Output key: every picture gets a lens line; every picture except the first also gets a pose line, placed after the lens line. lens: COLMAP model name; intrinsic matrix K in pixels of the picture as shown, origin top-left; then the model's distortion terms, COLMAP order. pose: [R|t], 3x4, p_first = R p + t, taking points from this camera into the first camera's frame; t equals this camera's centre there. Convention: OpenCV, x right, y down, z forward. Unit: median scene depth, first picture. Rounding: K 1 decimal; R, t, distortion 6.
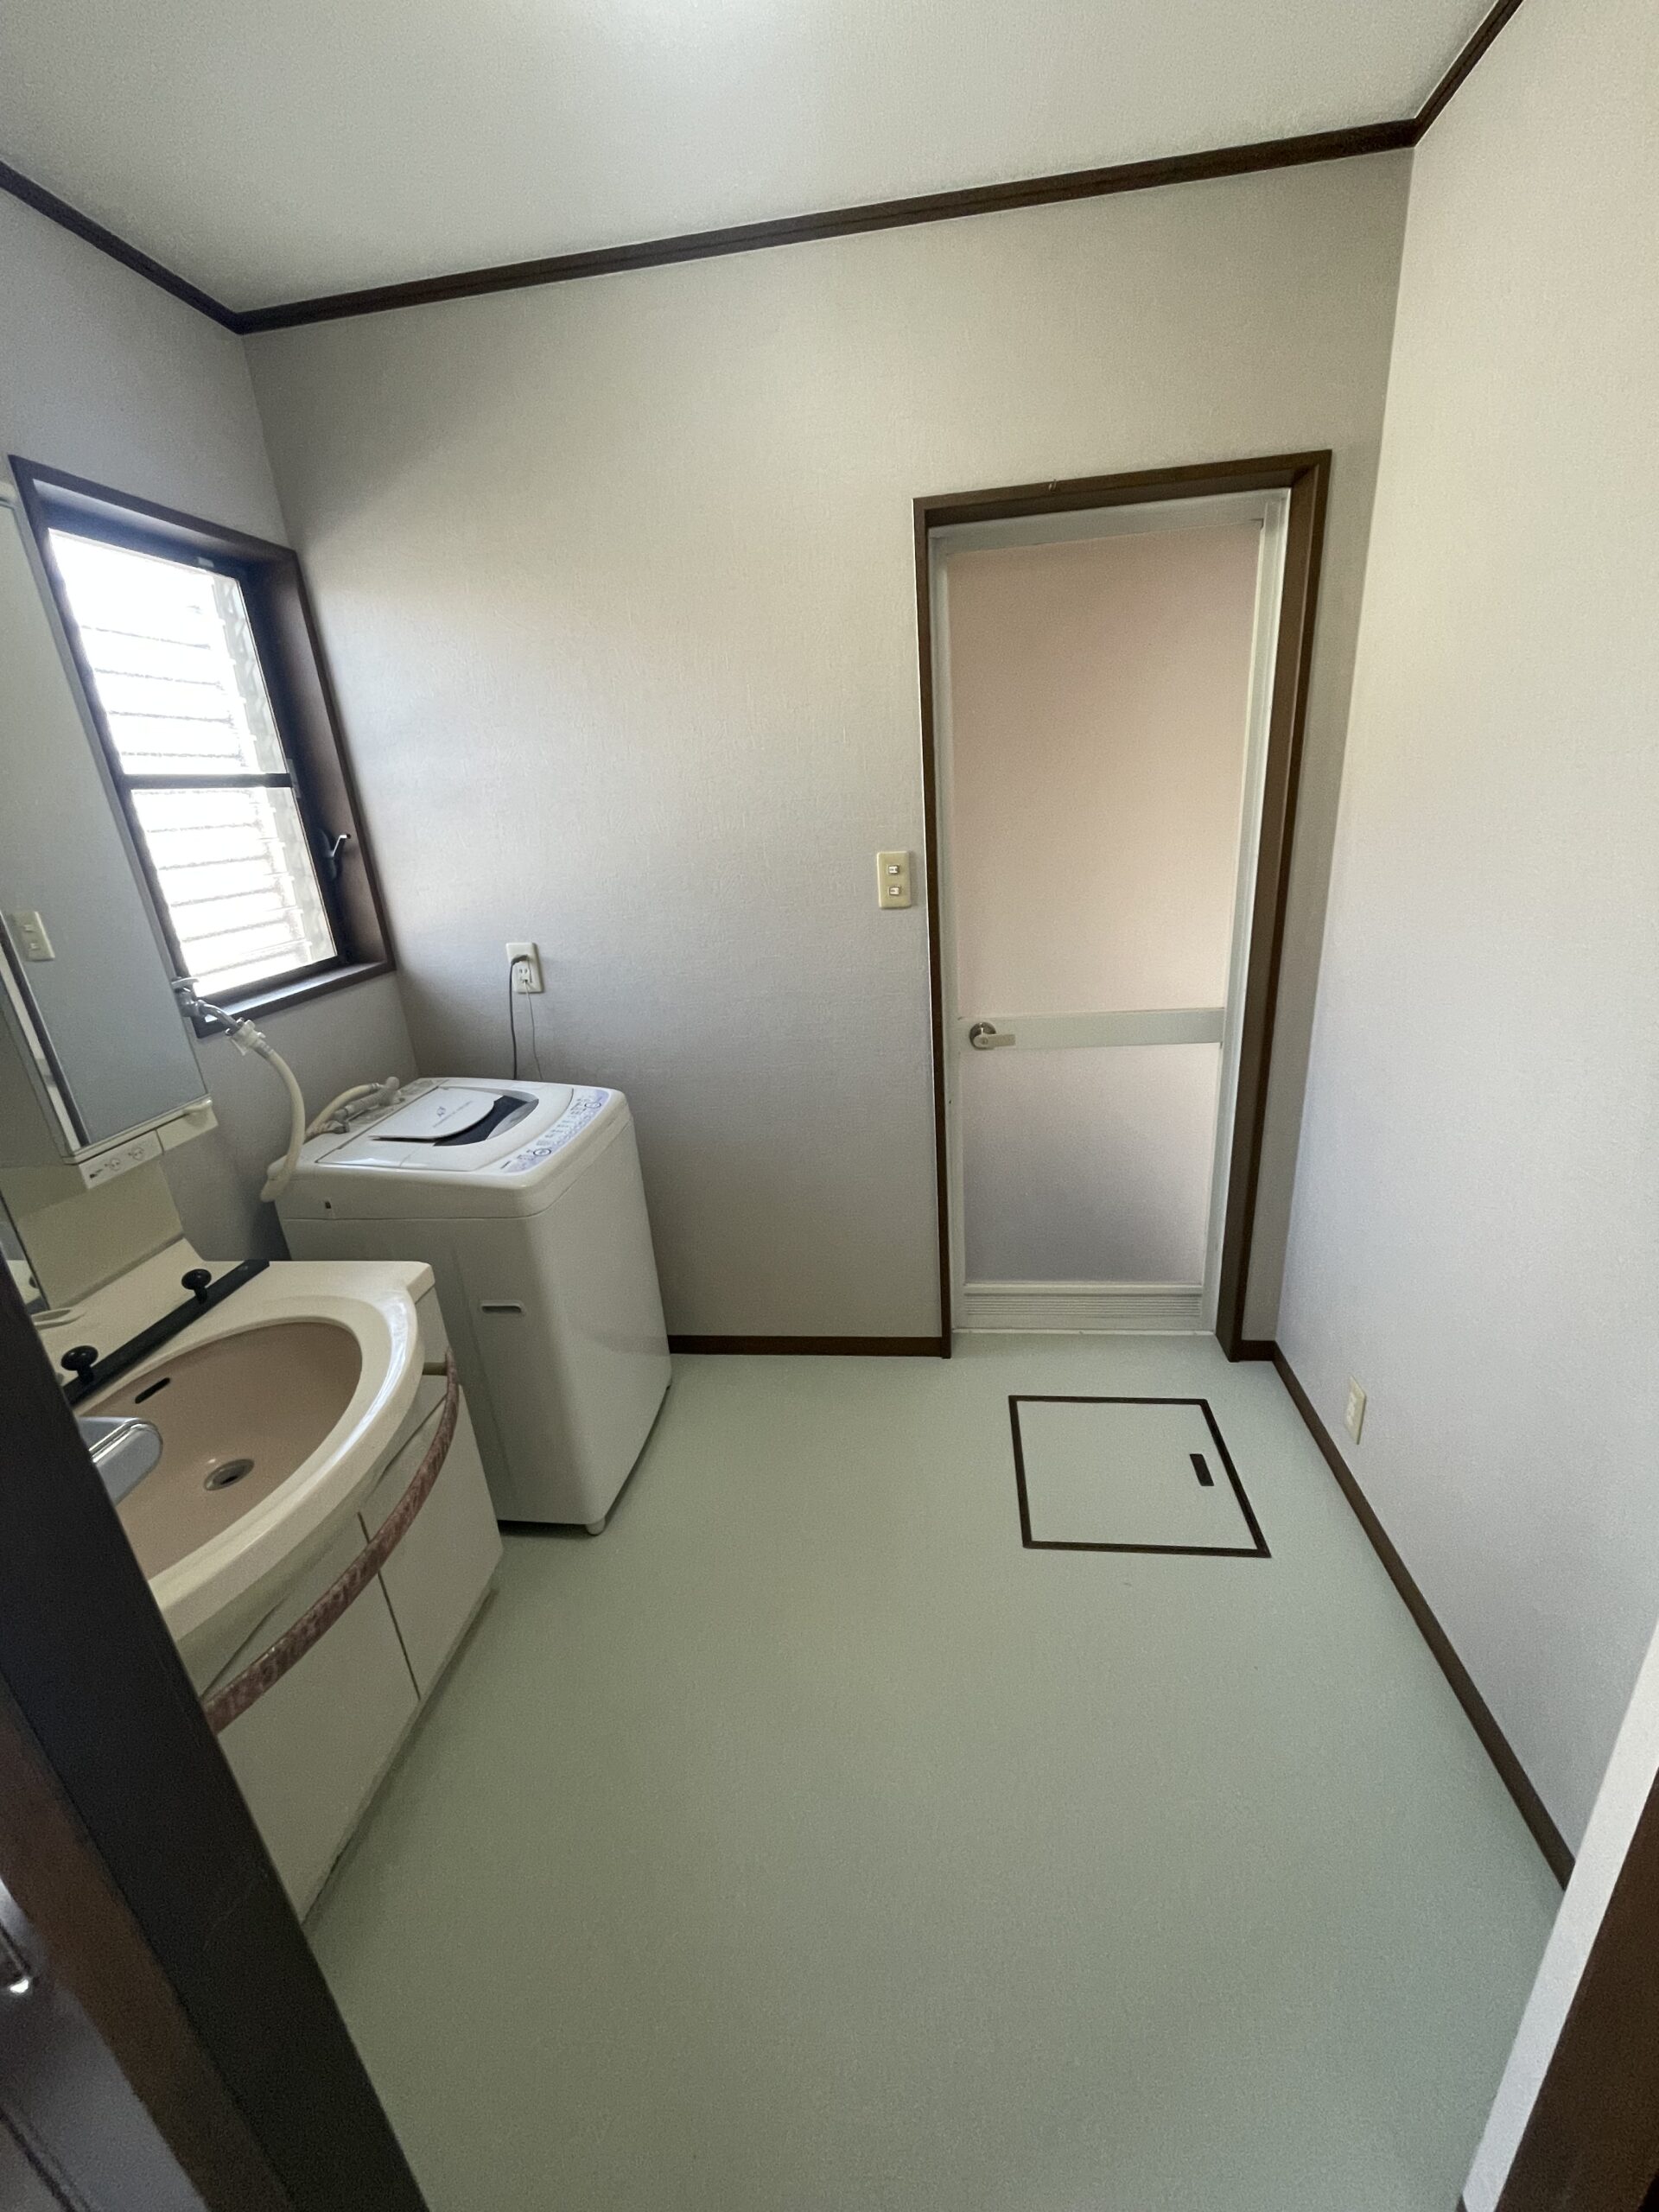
lens RADIAL K [[905.4, 0, 829.0], [0, 905.4, 1098.7], [0, 0, 1]] dist [0.000178, 0.000344]
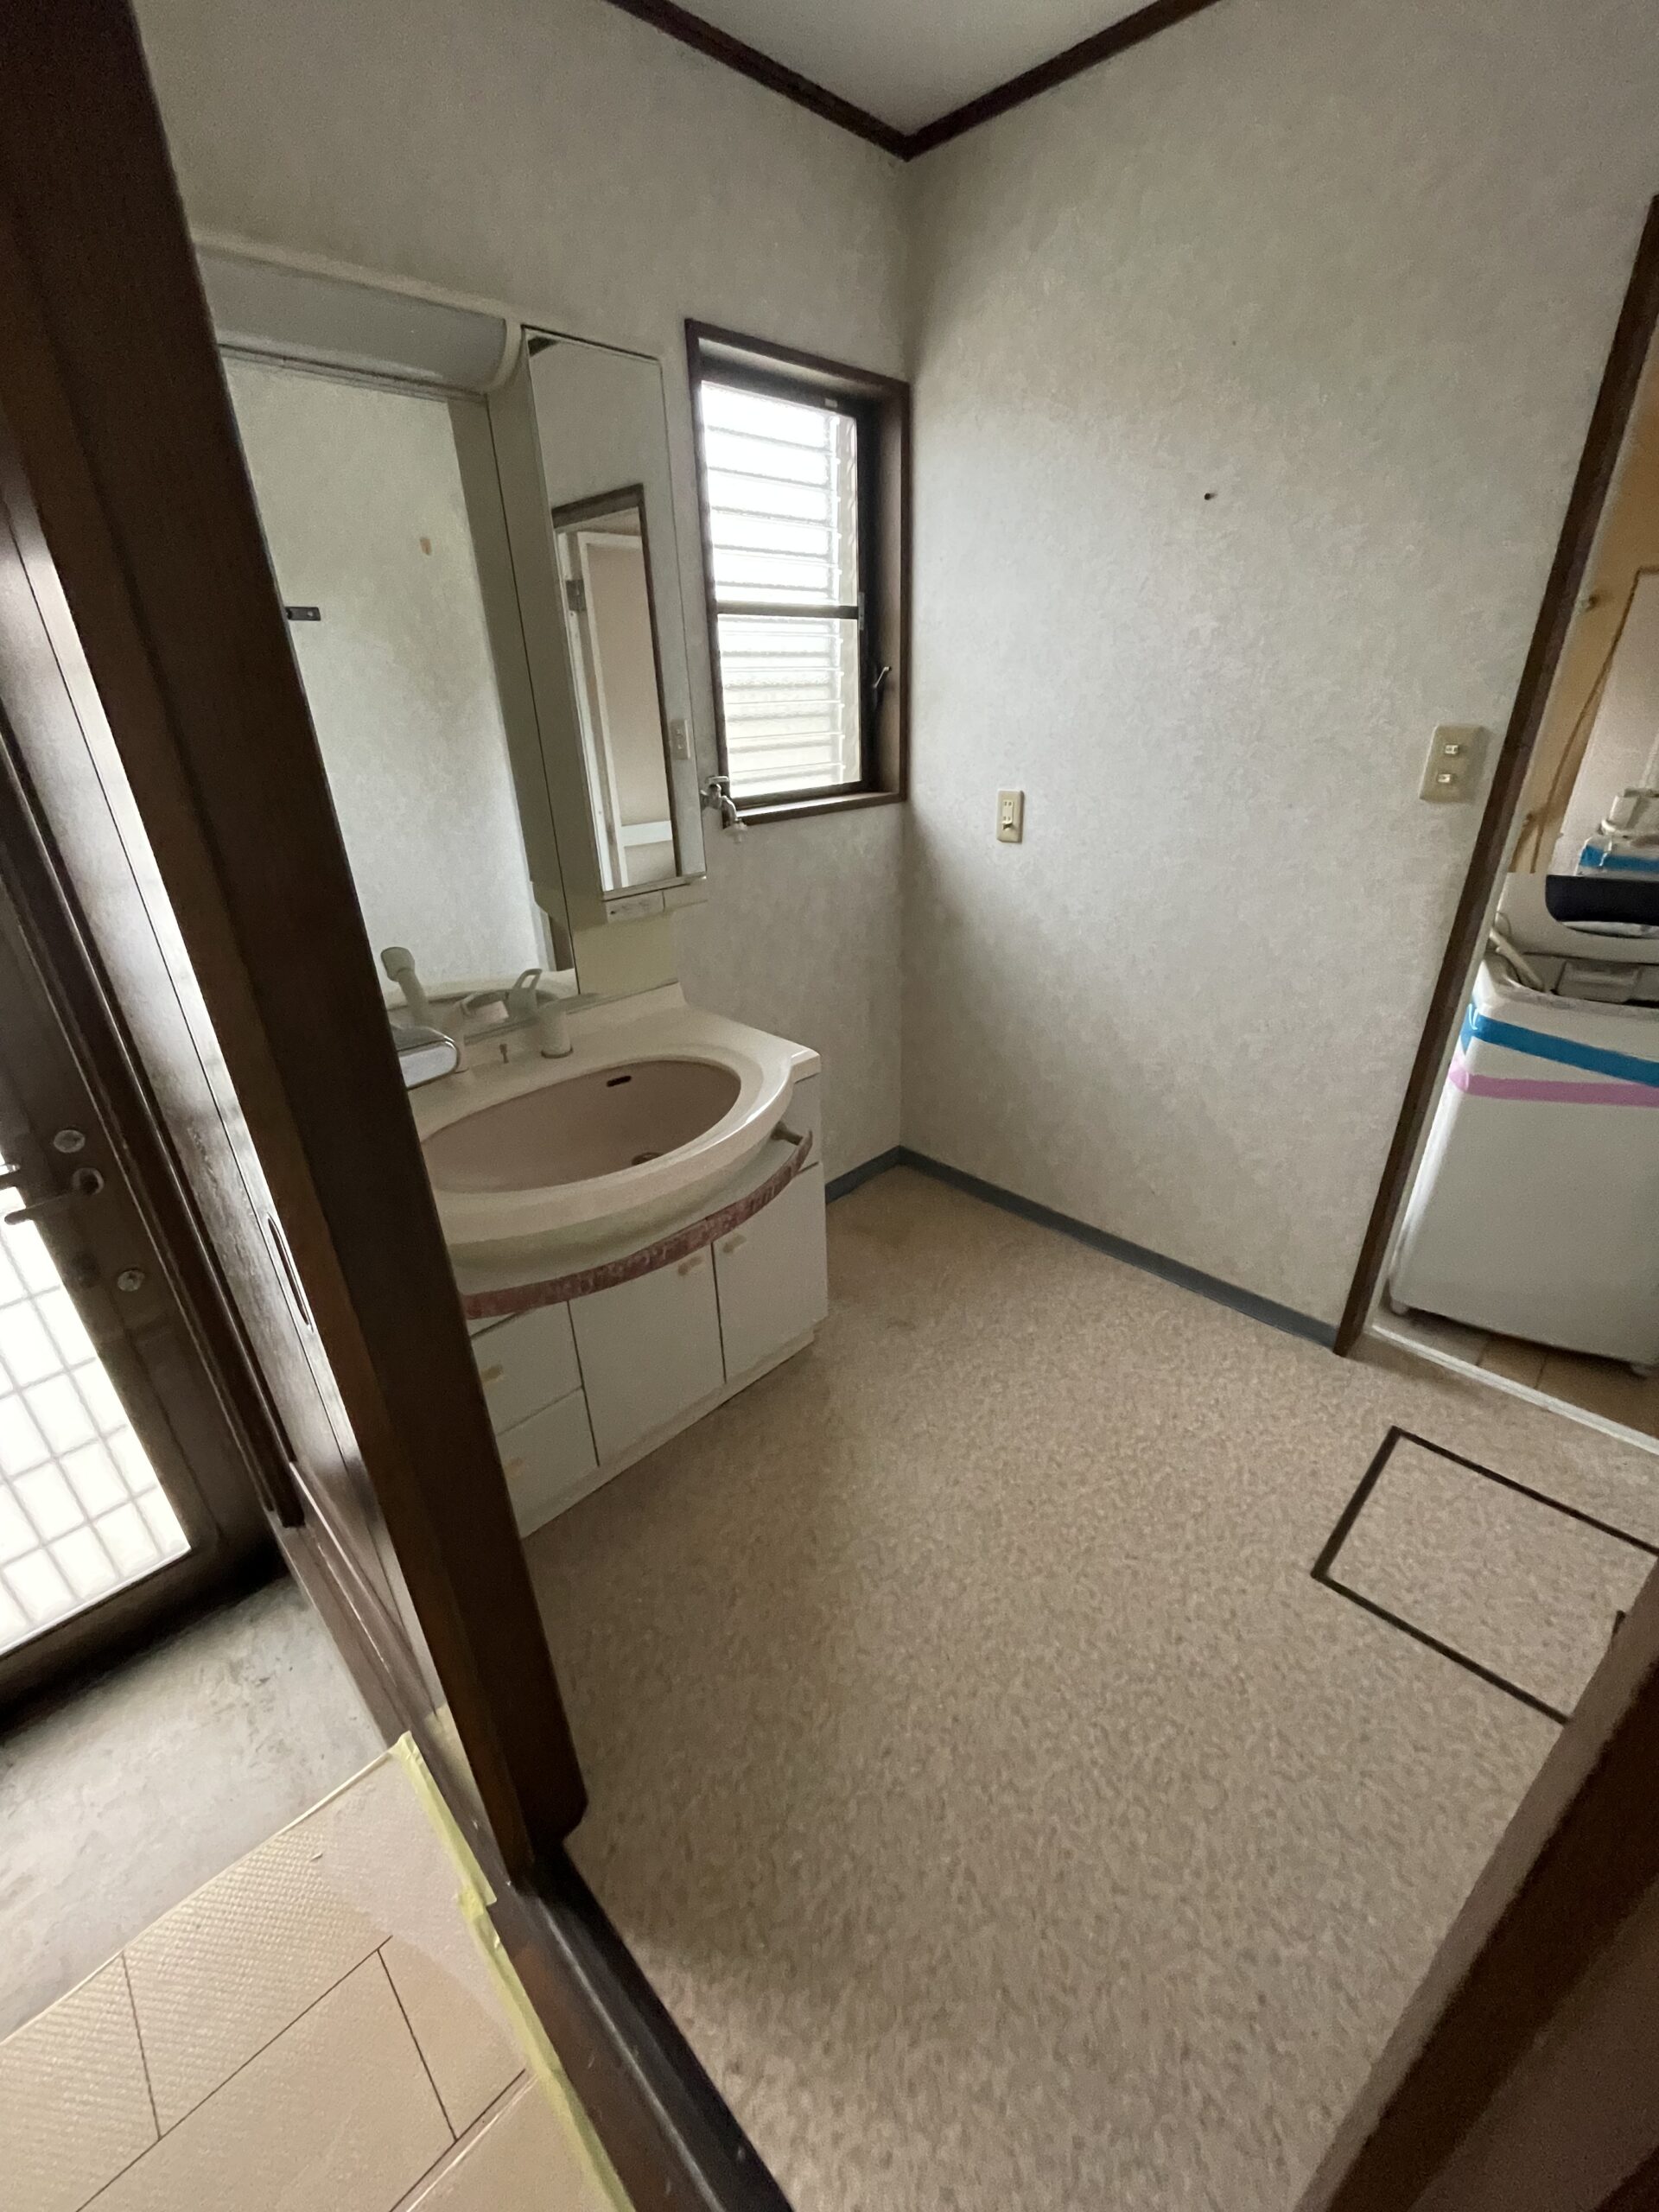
lens RADIAL K [[905.4, 0, 839.4], [0, 905.4, 1108.6], [0, 0, 1]] dist [0.000178, 0.000344]
pose [[0.784718, 0.311706, -0.535777, 0.182219], [-0.234919, 0.949435, 0.208295, 0.000538], [0.573612, -0.037589, 0.818264, 0.054786]]
